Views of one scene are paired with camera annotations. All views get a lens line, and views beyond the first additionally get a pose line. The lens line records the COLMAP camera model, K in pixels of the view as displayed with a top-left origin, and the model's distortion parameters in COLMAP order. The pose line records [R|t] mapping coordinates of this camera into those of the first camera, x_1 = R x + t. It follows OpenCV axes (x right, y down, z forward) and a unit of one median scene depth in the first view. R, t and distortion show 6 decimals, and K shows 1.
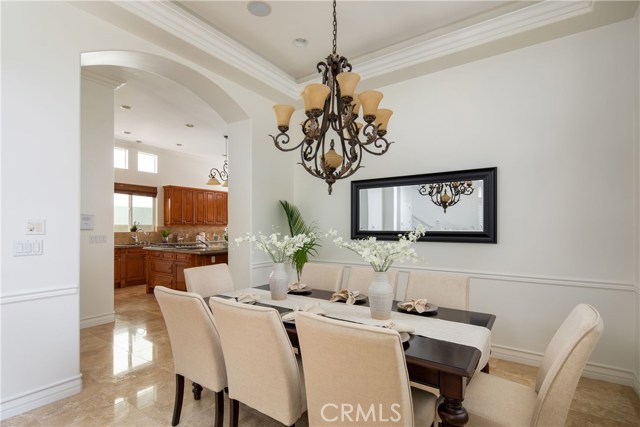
lens RADIAL K [[302.2, 0, 321.7], [0, 302.2, 226.4], [0, 0, 1]] dist [0.000972, 0.000045]
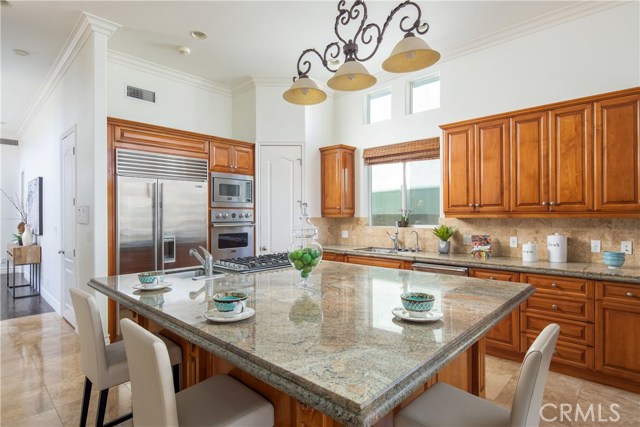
lens RADIAL K [[330.9, 0, 320.0], [0, 330.9, 213.5], [0, 0, 1]] dist [0.000585, -0.000340]
pose [[-0.151294, -0.004072, -0.988480, 0.008065], [0.005154, 0.999975, -0.004908, -0.005229], [0.988475, -0.005837, -0.151269, 0.905026]]
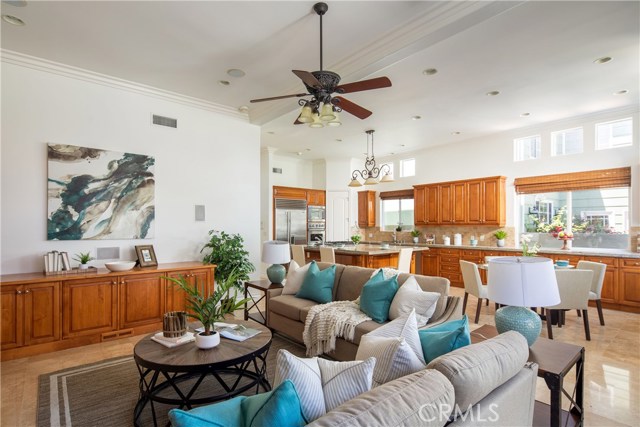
lens RADIAL K [[315.8, 0, 318.4], [0, 315.8, 225.2], [0, 0, 1]] dist [0.000542, -0.000090]
pose [[-0.252956, -0.000727, -0.967478, 0.594036], [0.003662, 0.999992, -0.001709, -0.004550], [0.967471, -0.003975, -0.252951, 0.969137]]
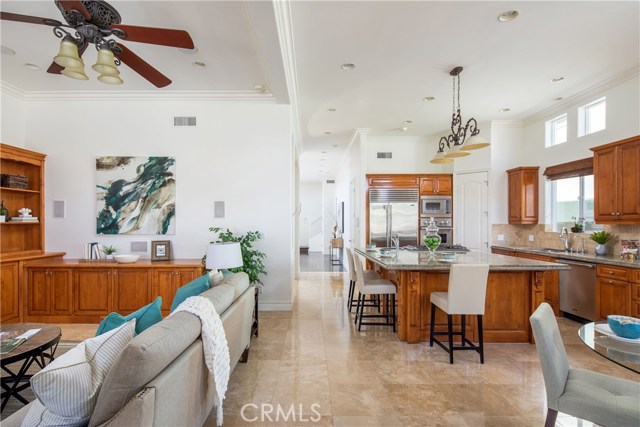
lens RADIAL K [[319.9, 0, 312.3], [0, 319.9, 224.2], [0, 0, 1]] dist [0.001468, 0.000020]
pose [[-0.820370, 0.003051, -0.571824, 0.237073], [0.002290, 0.999995, 0.002050, -0.003211], [0.571828, 0.000372, -0.820374, 1.194751]]
